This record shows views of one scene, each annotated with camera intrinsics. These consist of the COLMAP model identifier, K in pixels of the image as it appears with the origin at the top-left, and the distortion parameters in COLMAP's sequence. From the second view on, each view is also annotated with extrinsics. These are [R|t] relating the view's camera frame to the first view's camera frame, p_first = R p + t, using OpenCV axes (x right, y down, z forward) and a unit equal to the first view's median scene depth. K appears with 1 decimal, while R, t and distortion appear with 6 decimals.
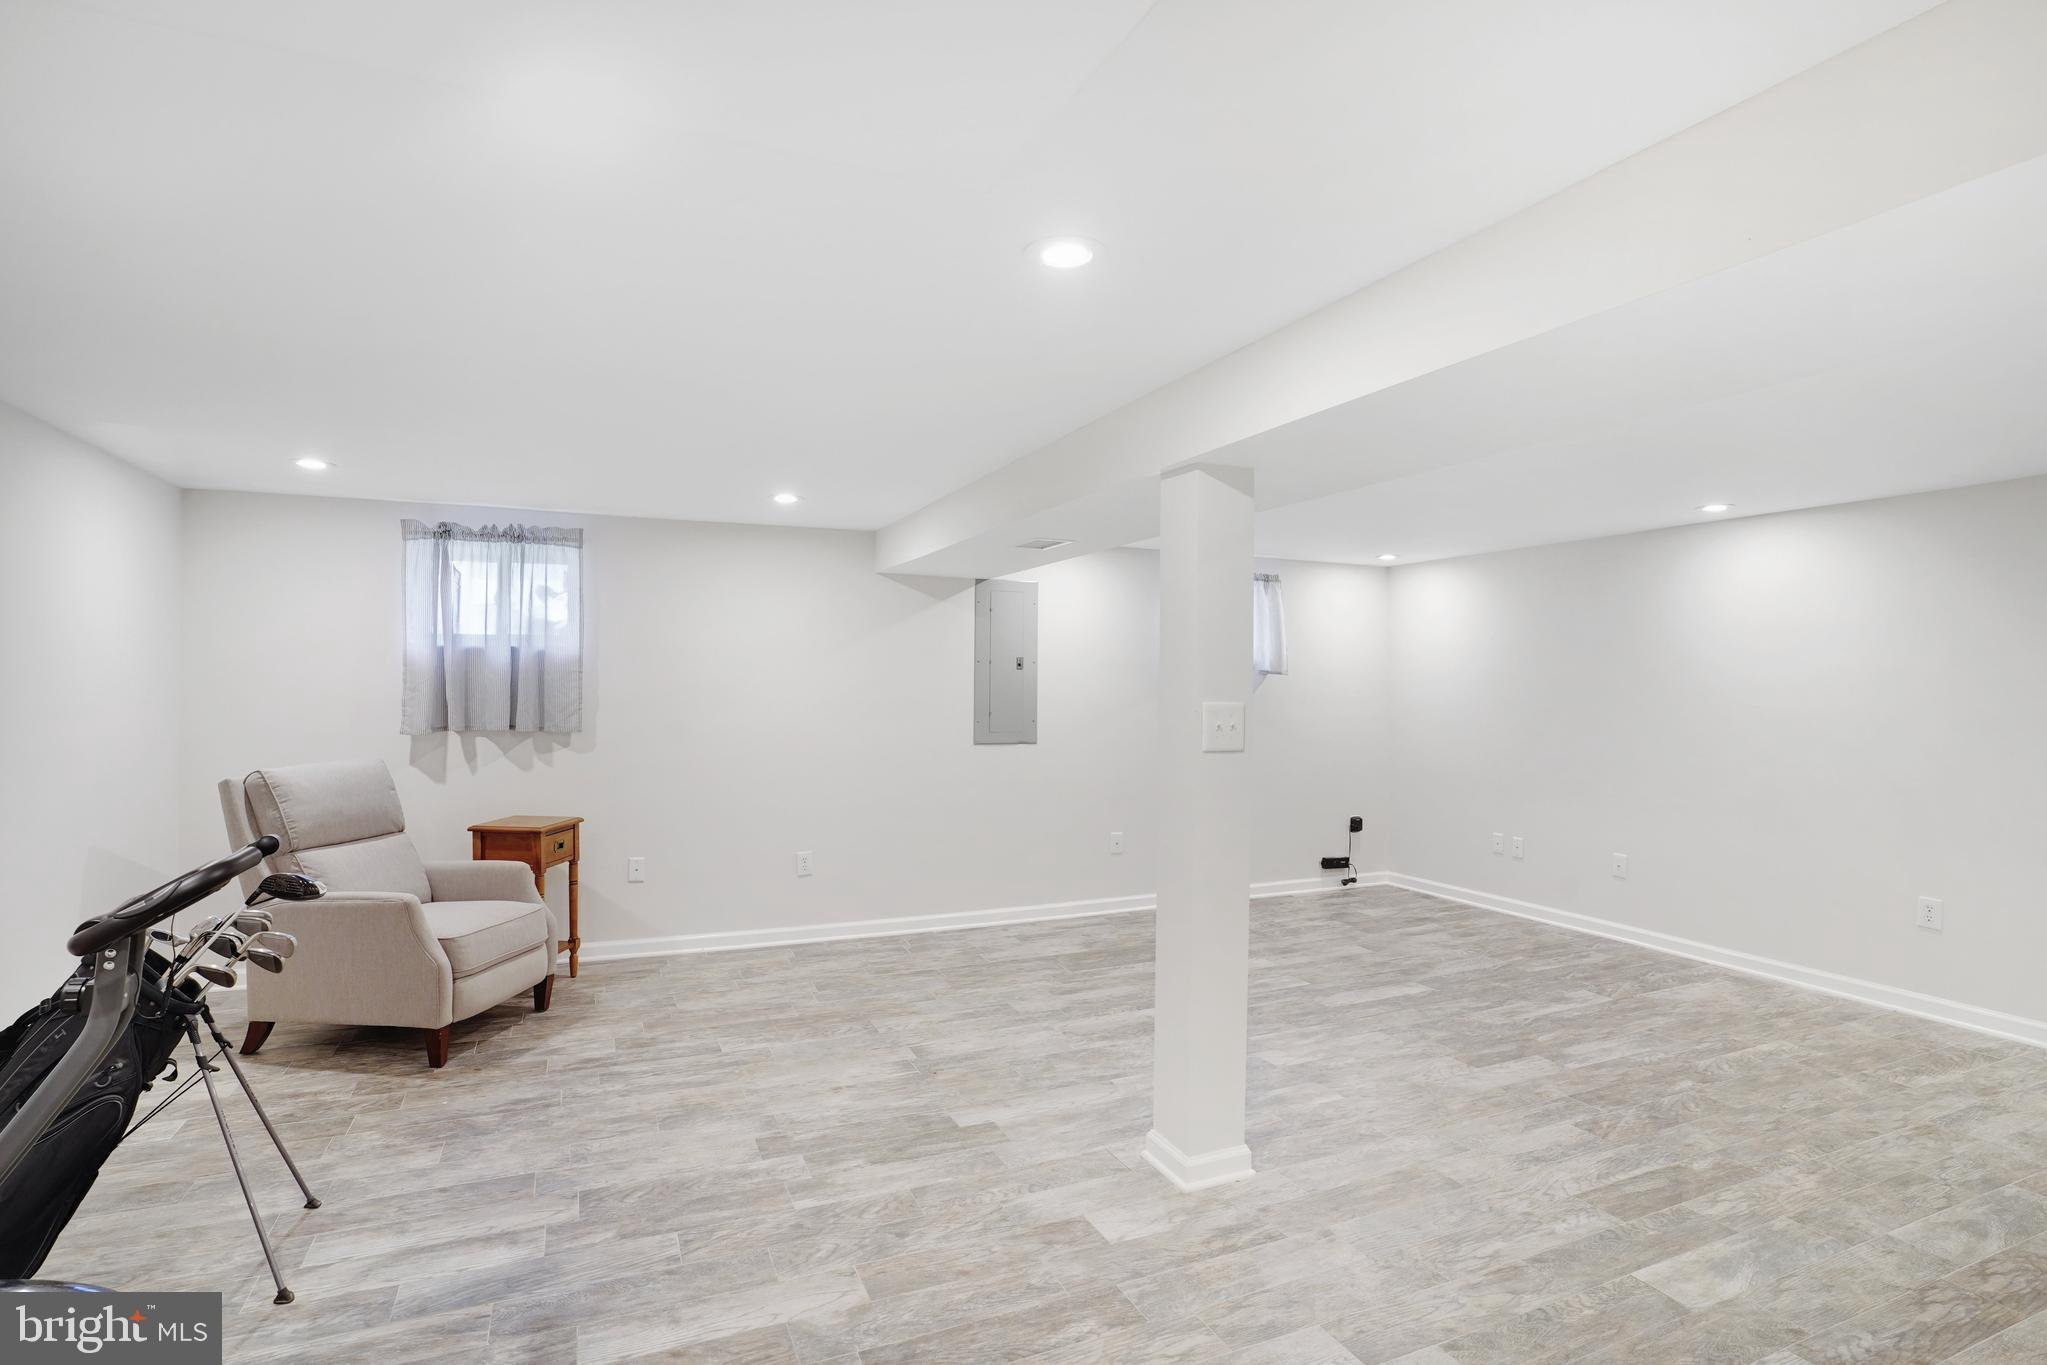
lens RADIAL K [[1019.4, 0, 995.5], [0, 1019.4, 680.1], [0, 0, 1]] dist [-0.072821, 0.029275]
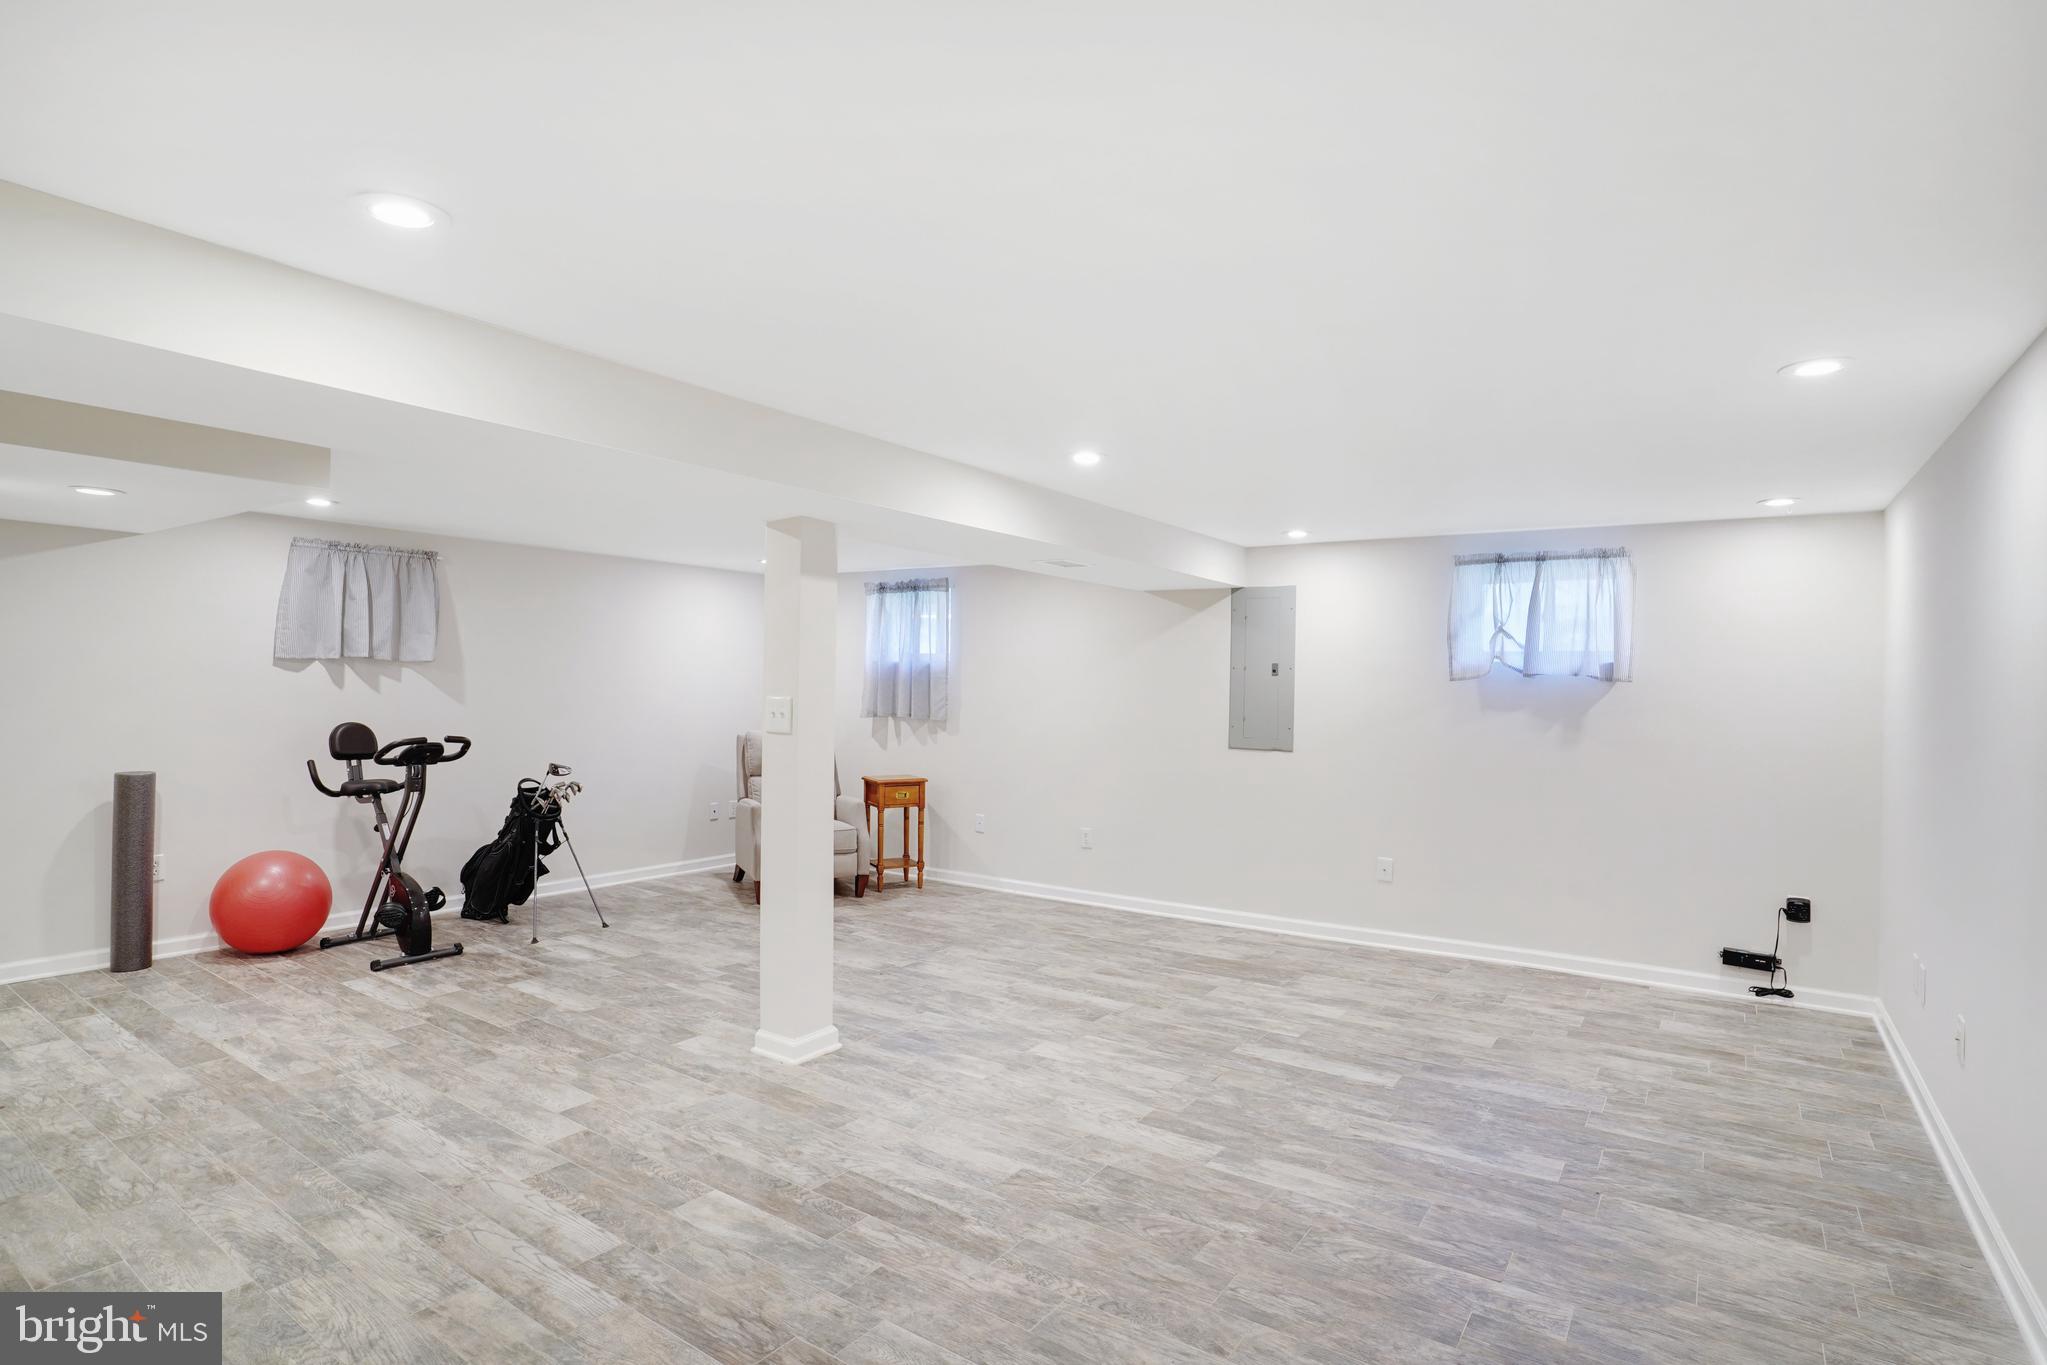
lens RADIAL K [[1019.4, 0, 1009.8], [0, 1019.4, 683.5], [0, 0, 1]] dist [-0.072821, 0.029275]
pose [[0.528293, 0.002321, -0.849059, 1.015219], [-0.008194, 0.999964, -0.002364, 0.002114], [0.849022, 0.008206, 0.528293, 0.366964]]
